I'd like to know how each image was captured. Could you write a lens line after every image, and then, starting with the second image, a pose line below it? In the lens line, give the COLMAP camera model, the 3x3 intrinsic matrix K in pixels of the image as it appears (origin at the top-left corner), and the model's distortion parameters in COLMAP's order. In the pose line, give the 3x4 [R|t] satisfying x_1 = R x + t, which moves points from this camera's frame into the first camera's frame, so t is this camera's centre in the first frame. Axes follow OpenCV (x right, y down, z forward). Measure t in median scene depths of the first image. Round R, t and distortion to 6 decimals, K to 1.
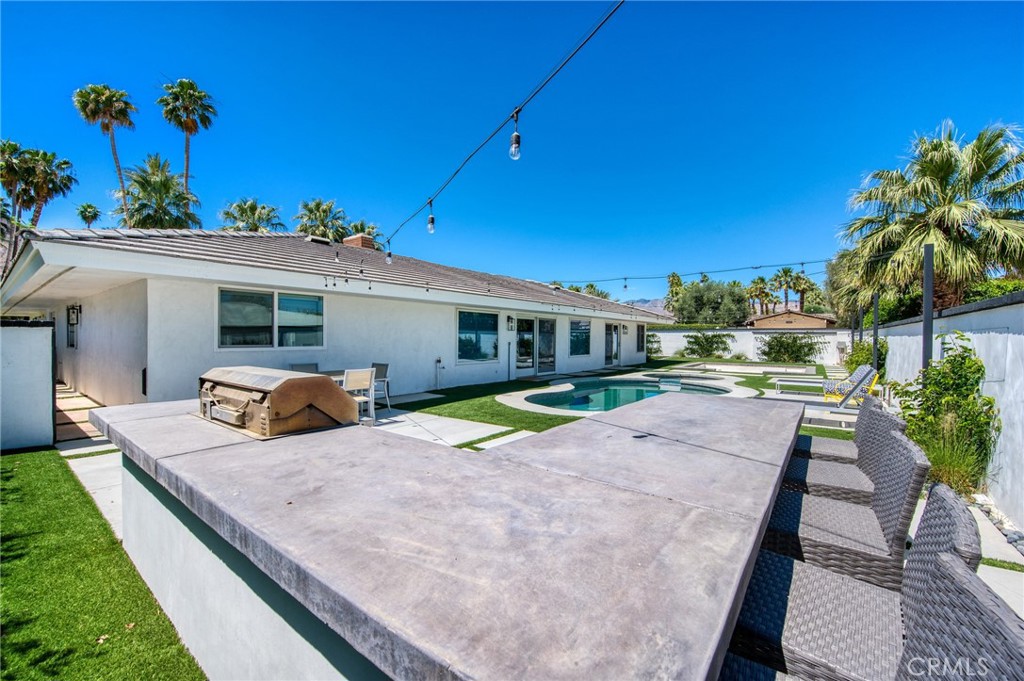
lens RADIAL K [[423.1, 0, 512.0], [0, 423.1, 340.5], [0, 0, 1]] dist [-0.022251, -0.000225]
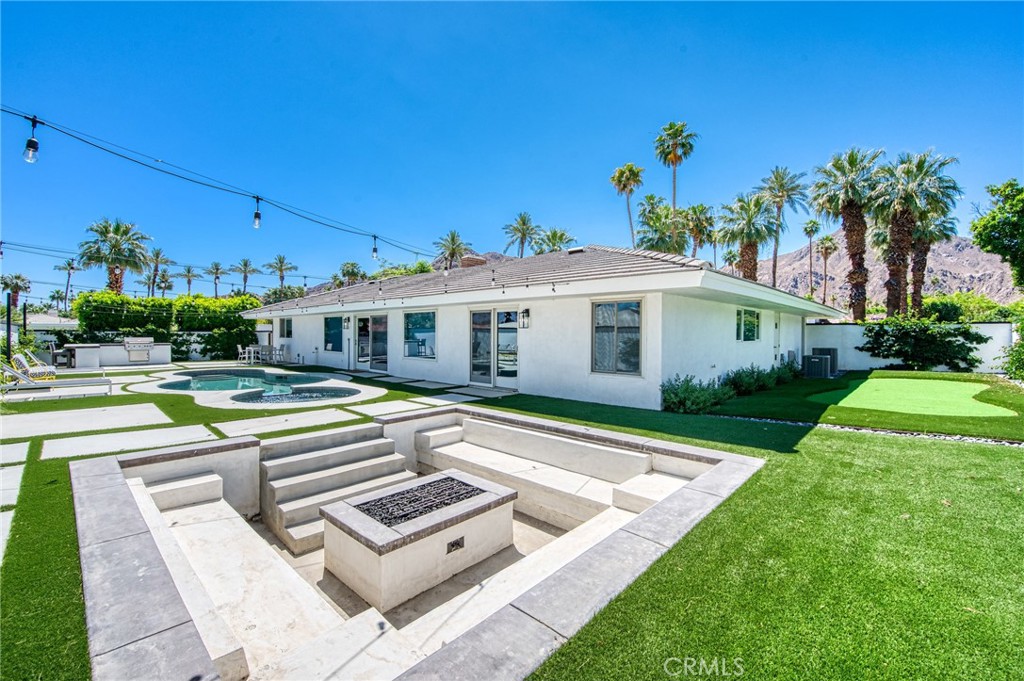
lens RADIAL K [[423.1, 0, 512.0], [0, 423.1, 340.5], [0, 0, 1]] dist [-0.022251, -0.000225]
pose [[-0.100294, 0.011218, -0.994895, 0.666333], [-0.011041, 0.999862, 0.012387, -0.006255], [0.994897, 0.012227, -0.100156, 0.911056]]
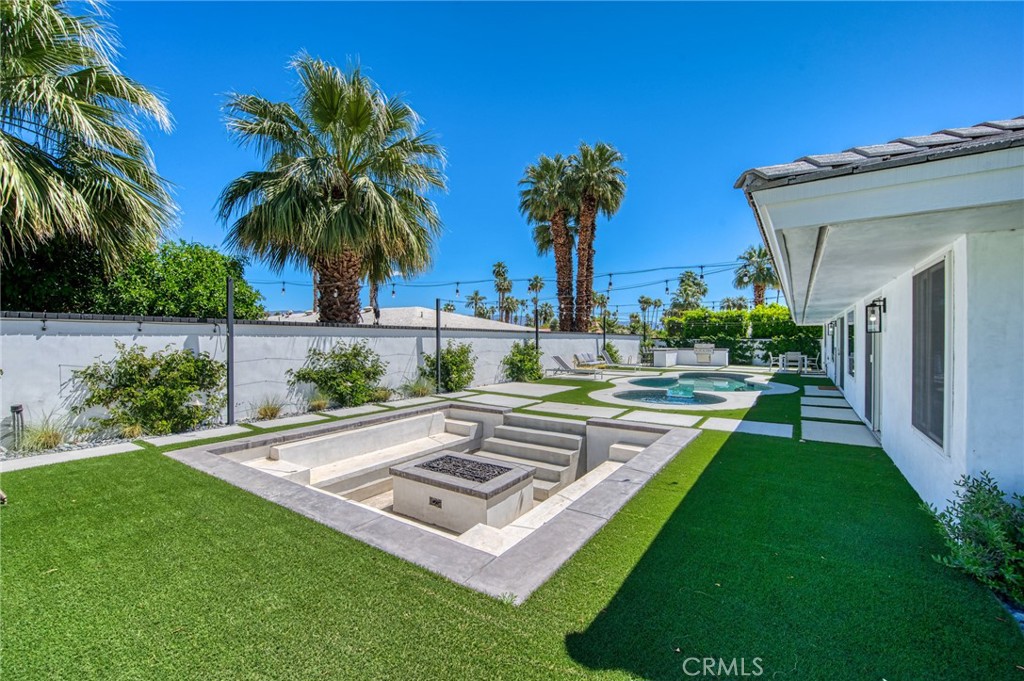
lens RADIAL K [[423.1, 0, 512.0], [0, 423.1, 340.5], [0, 0, 1]] dist [-0.022251, -0.000225]
pose [[-0.998438, -0.005853, -0.055568, 0.458393], [-0.006449, 0.999924, 0.010551, -0.010003], [0.055502, 0.010893, -0.998399, 1.110628]]
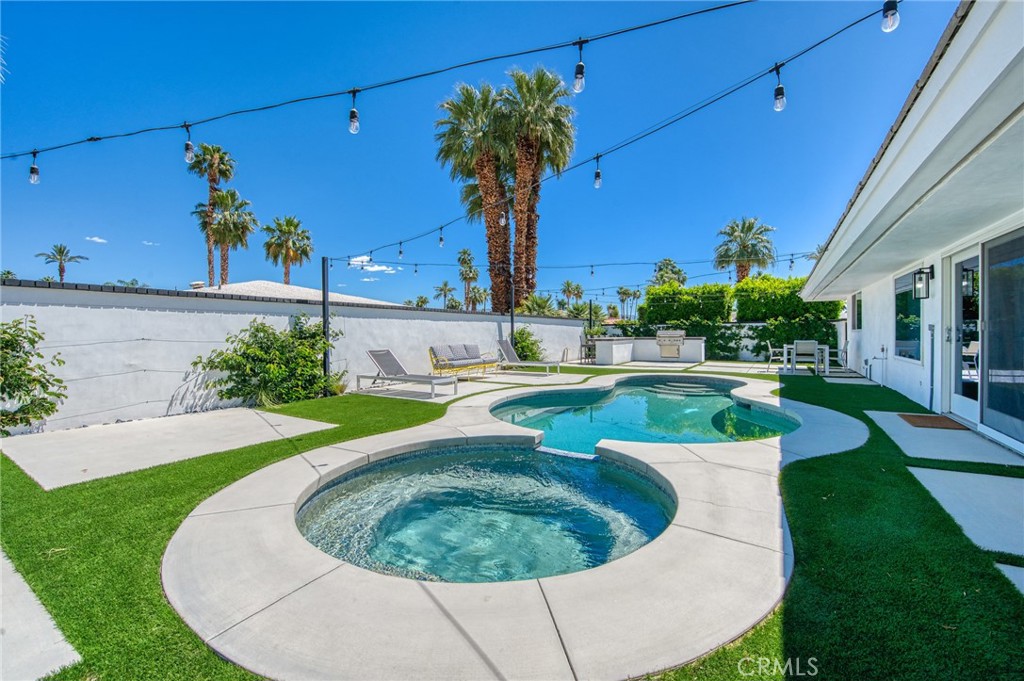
lens RADIAL K [[423.1, 0, 512.0], [0, 423.1, 340.5], [0, 0, 1]] dist [-0.022251, -0.000225]
pose [[-0.995688, 0.003883, -0.092689, 0.264025], [0.001657, 0.999709, 0.024078, 0.005550], [0.092755, 0.023820, -0.995404, 0.792587]]
